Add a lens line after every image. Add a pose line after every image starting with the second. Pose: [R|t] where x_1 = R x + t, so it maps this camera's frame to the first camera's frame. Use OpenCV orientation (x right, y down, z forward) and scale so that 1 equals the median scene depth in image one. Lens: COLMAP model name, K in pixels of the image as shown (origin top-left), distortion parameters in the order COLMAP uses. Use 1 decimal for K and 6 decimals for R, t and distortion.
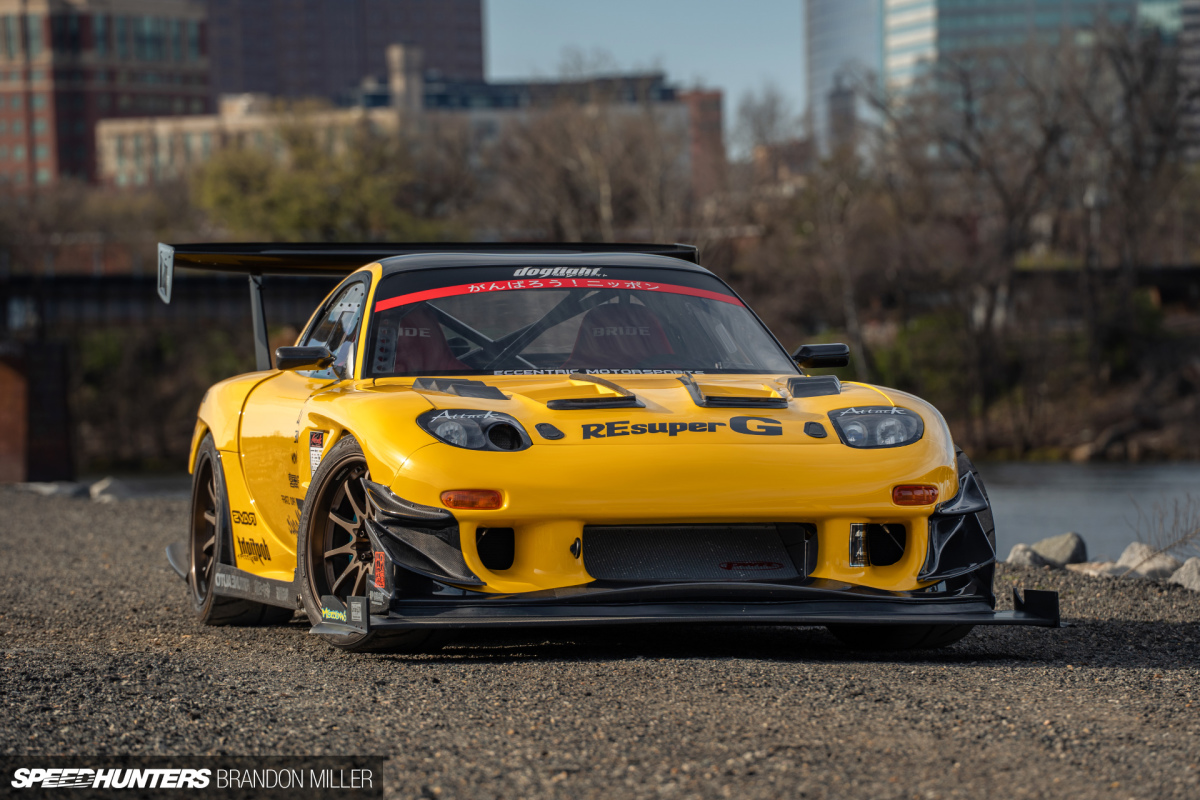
lens RADIAL K [[6168.3, 0, 600.0], [0, 6168.3, 400.0], [0, 0, 1]] dist [2.989859, 3.206310]
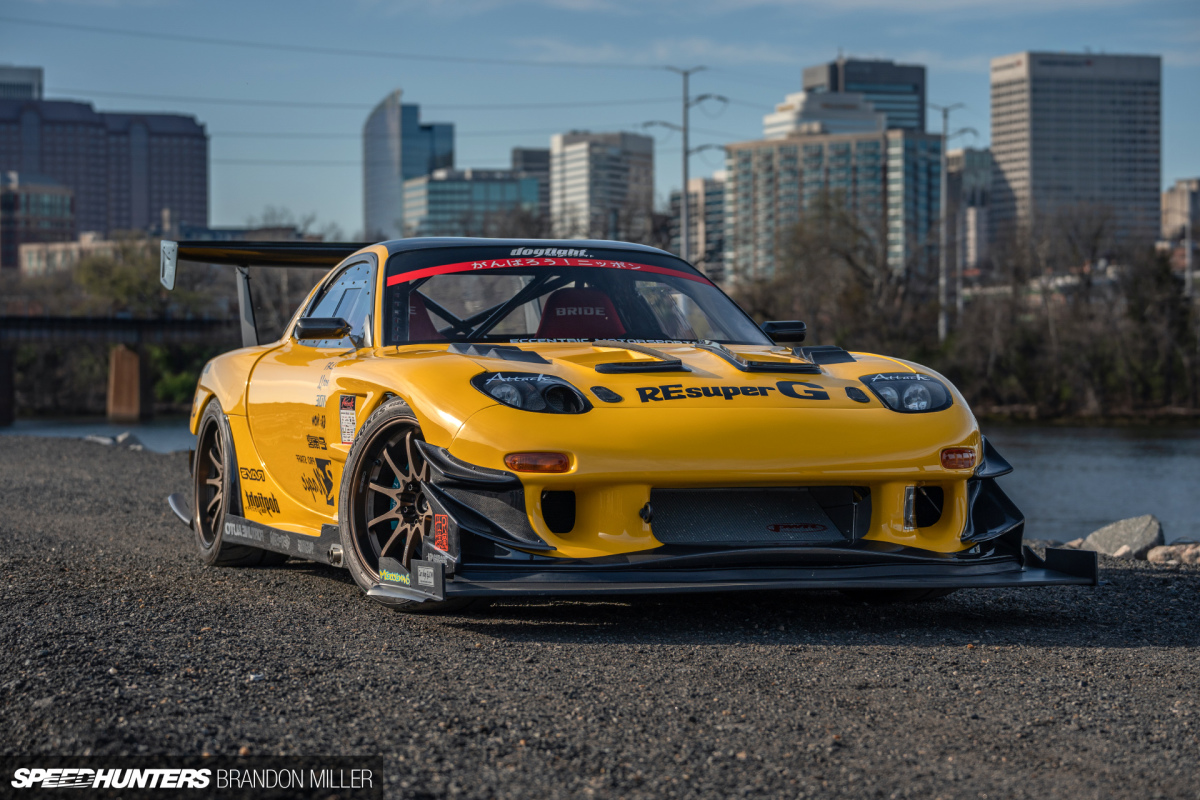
lens RADIAL K [[2940.4, 0, 600.0], [0, 2940.4, 400.0], [0, 0, 1]] dist [0.076357, -4.548690]
pose [[0.992483, 0.006046, 0.122232, -0.066810], [-0.005936, 0.999982, -0.001268, 0.006567], [-0.122237, 0.000533, 0.992501, 0.523533]]
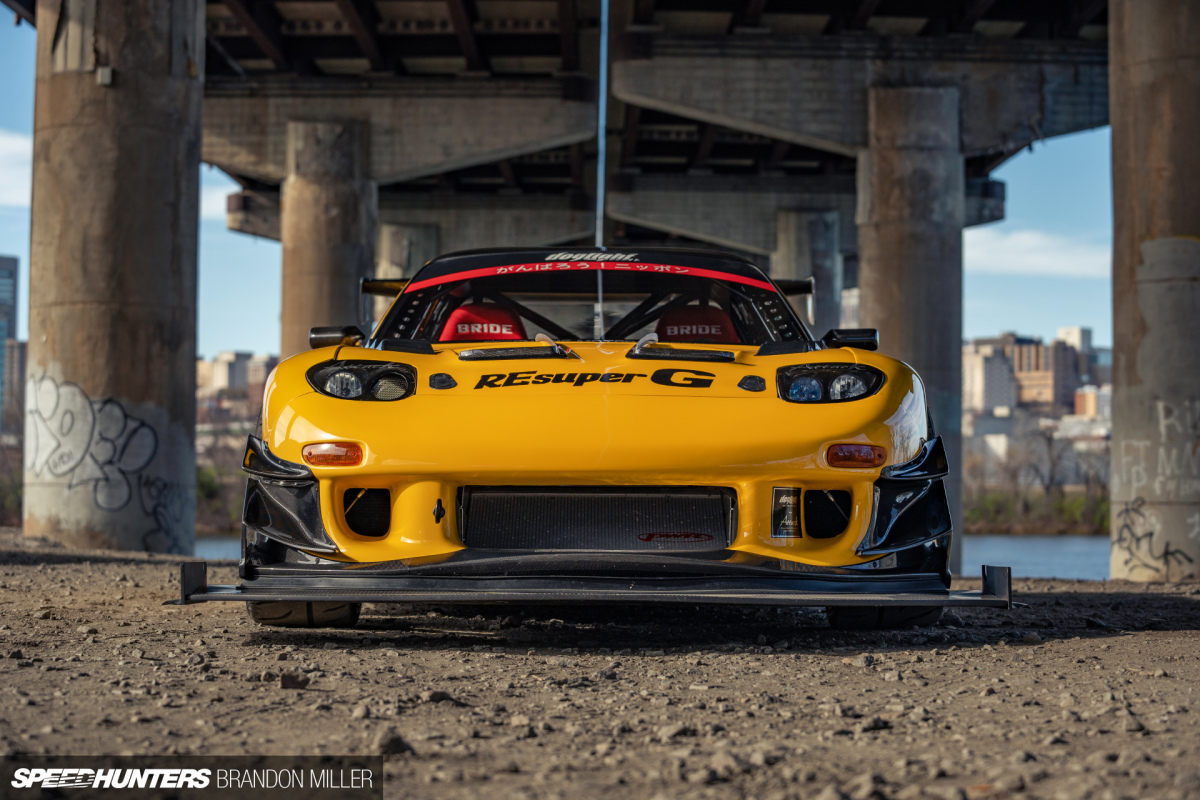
lens RADIAL K [[2483.2, 0, 600.0], [0, 2483.2, 400.0], [0, 0, 1]] dist [0.222997, -0.009542]
pose [[0.978204, 0.001776, -0.207638, 0.086797], [-0.011578, 0.998874, -0.045997, 0.023633], [0.207323, 0.047399, 0.977124, 0.652957]]
